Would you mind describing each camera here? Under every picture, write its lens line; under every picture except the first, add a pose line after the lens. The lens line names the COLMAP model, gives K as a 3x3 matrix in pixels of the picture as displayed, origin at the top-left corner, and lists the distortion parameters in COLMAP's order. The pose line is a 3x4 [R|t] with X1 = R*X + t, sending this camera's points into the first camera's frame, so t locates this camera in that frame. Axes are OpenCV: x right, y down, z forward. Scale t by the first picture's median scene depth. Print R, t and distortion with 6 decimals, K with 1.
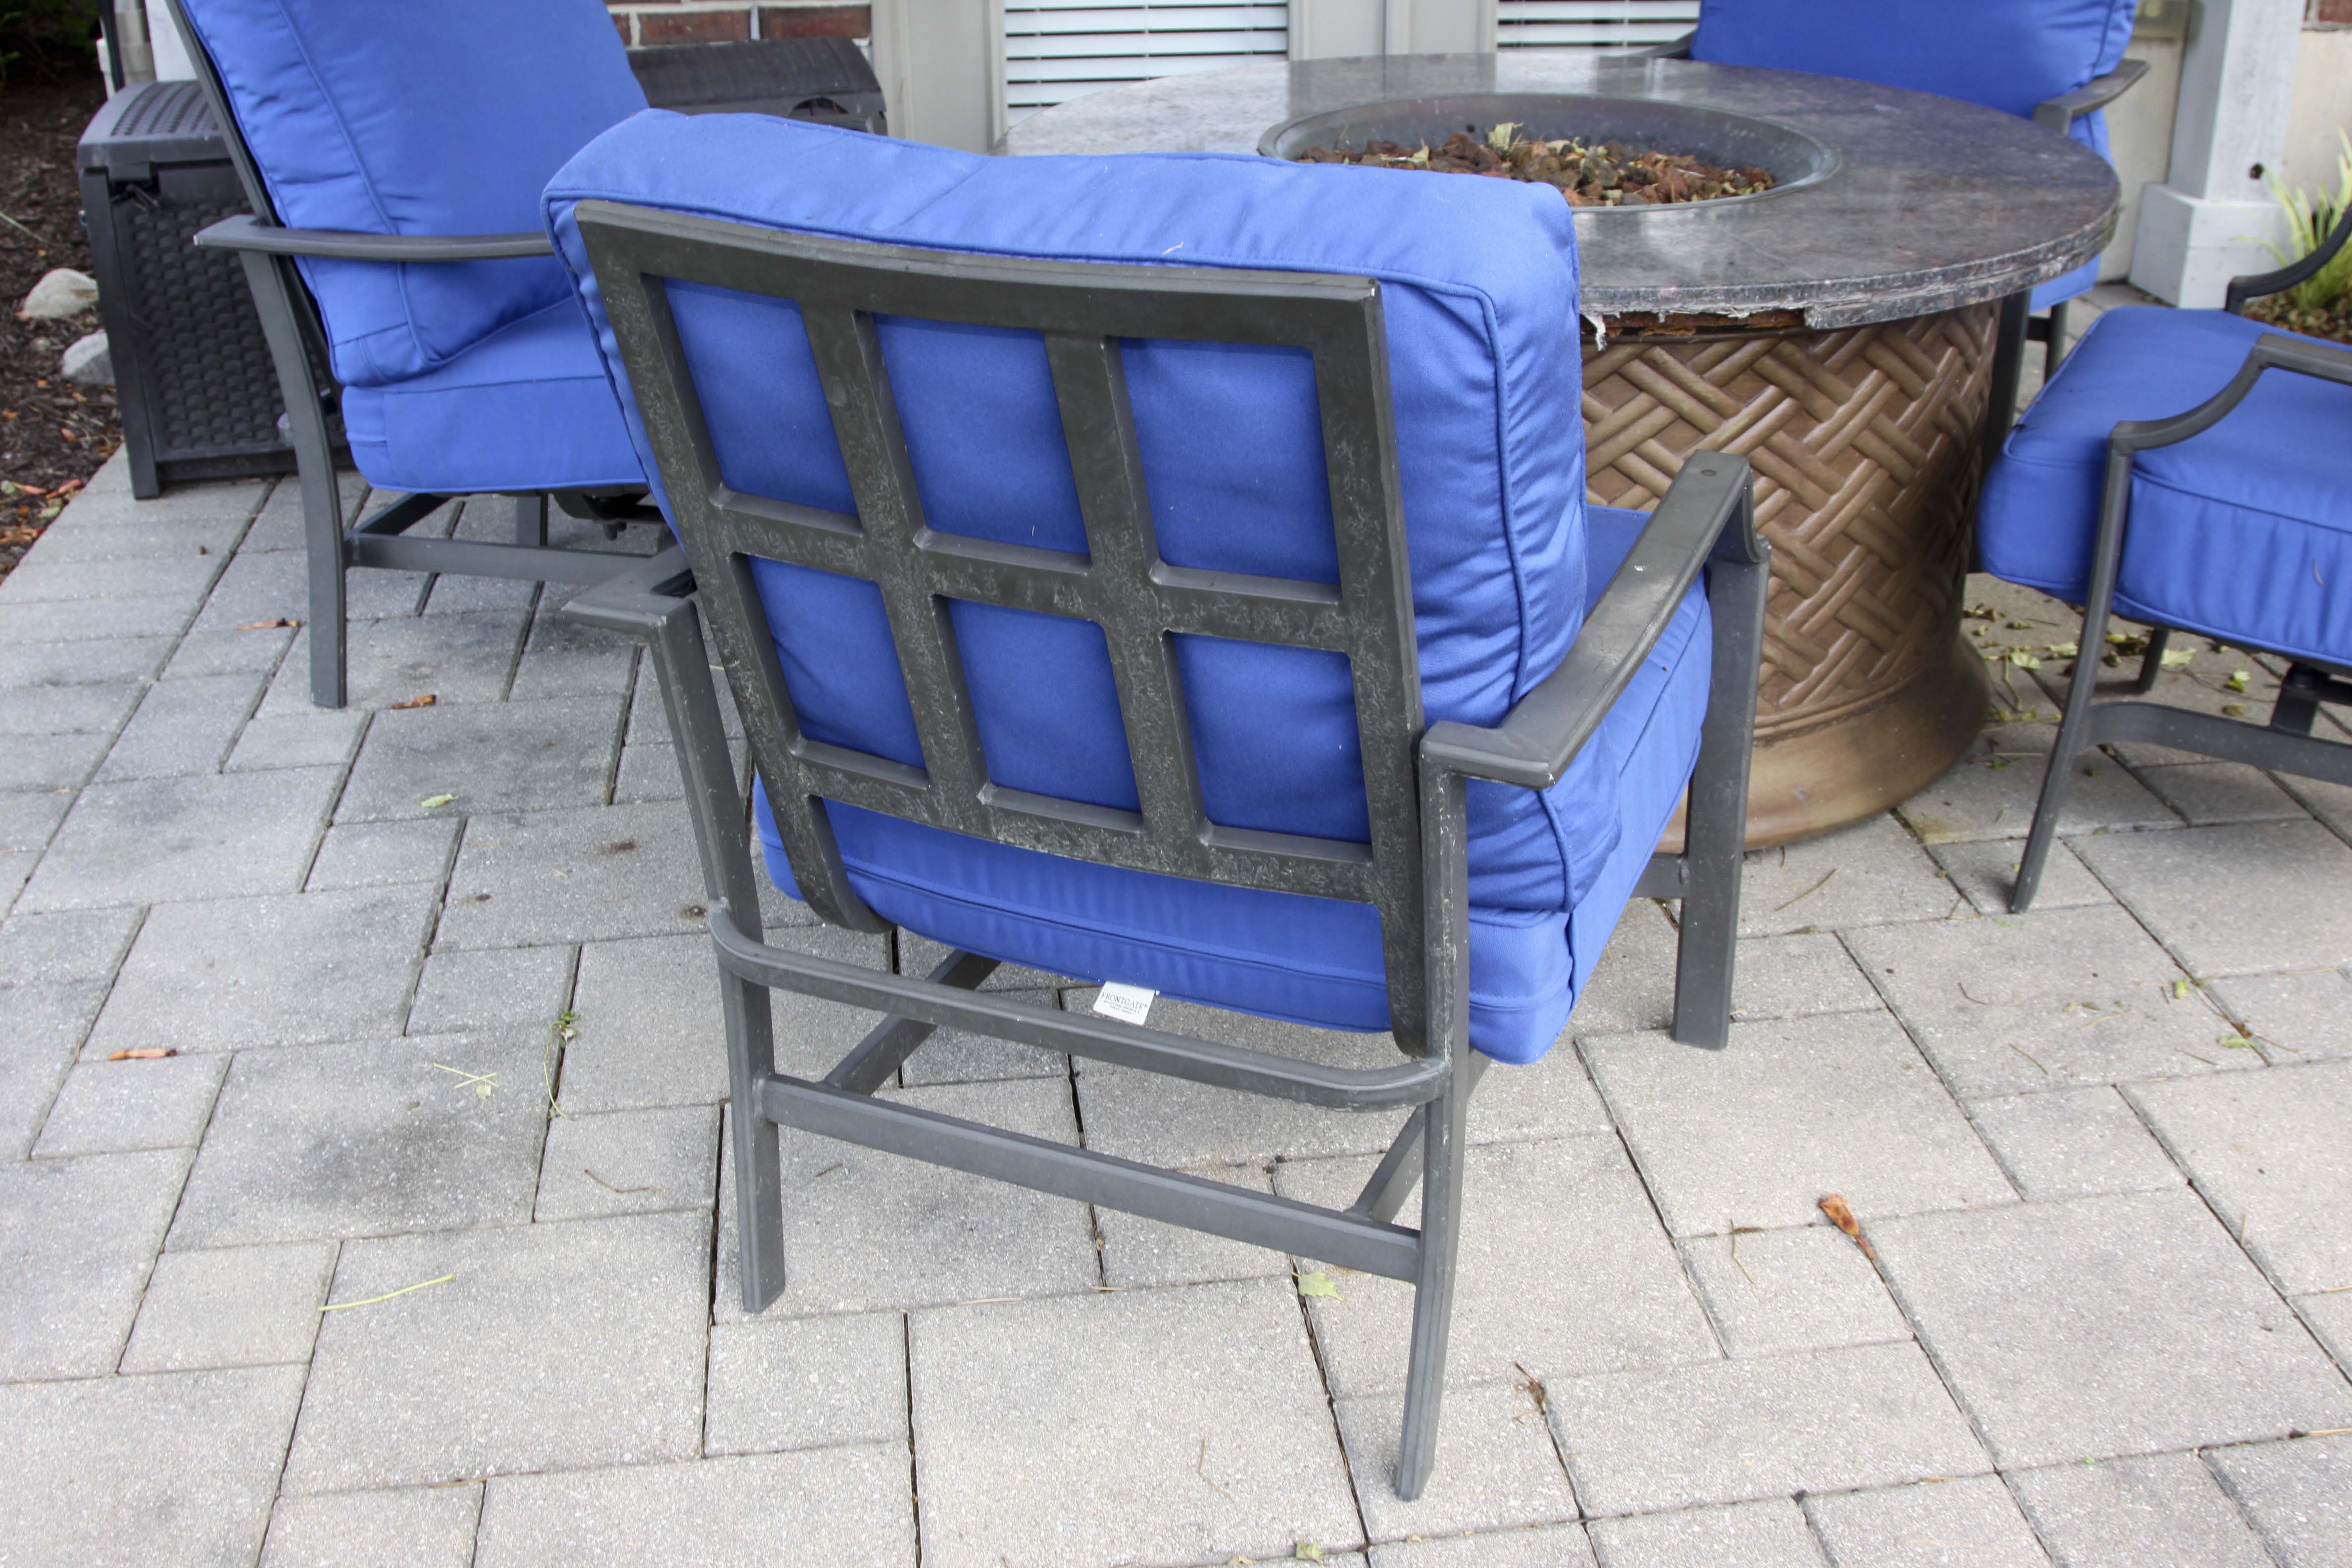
lens RADIAL K [[2679.1, 0, 1172.5], [0, 2679.1, 789.3], [0, 0, 1]] dist [-0.144531, 0.000000]
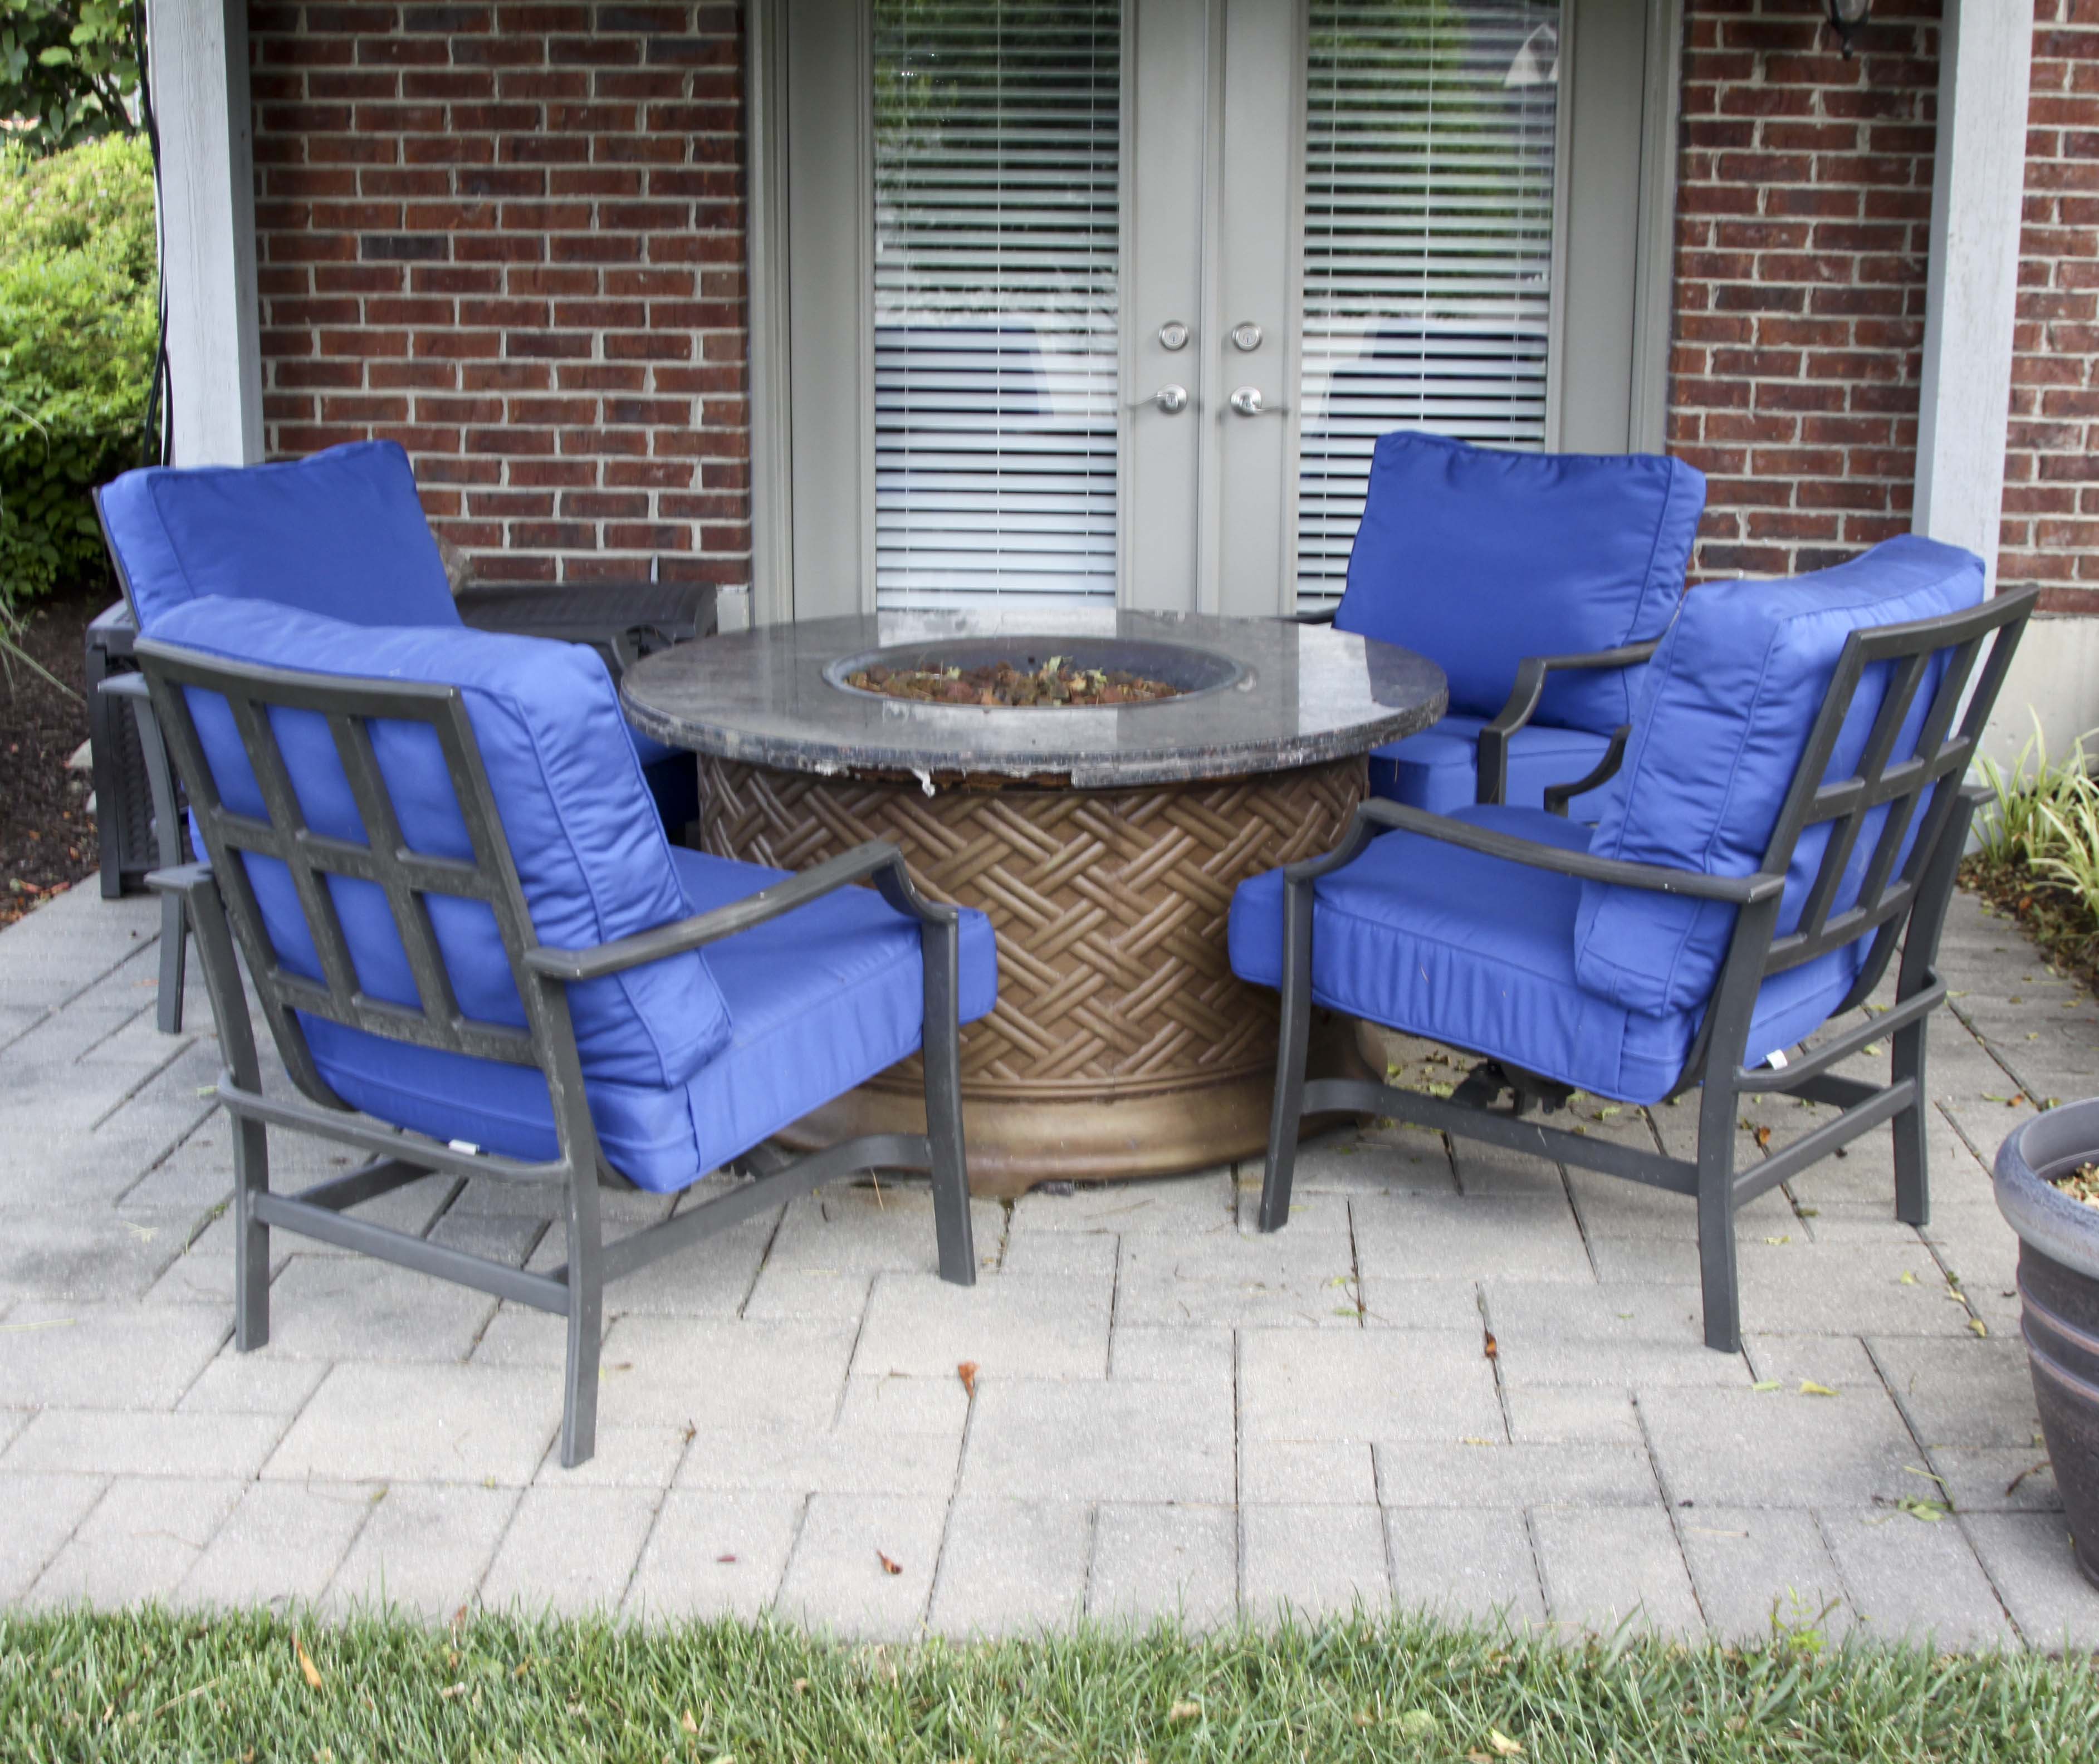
lens RADIAL K [[3216.7, 0, 1050.2], [0, 3216.7, 882.9], [0, 0, 1]] dist [-0.084573, 0.000000]
pose [[0.978543, 0.053974, -0.198846, 0.579115], [-0.091701, 0.978314, -0.185720, 0.202757], [0.184510, 0.199969, 0.962273, -0.672790]]
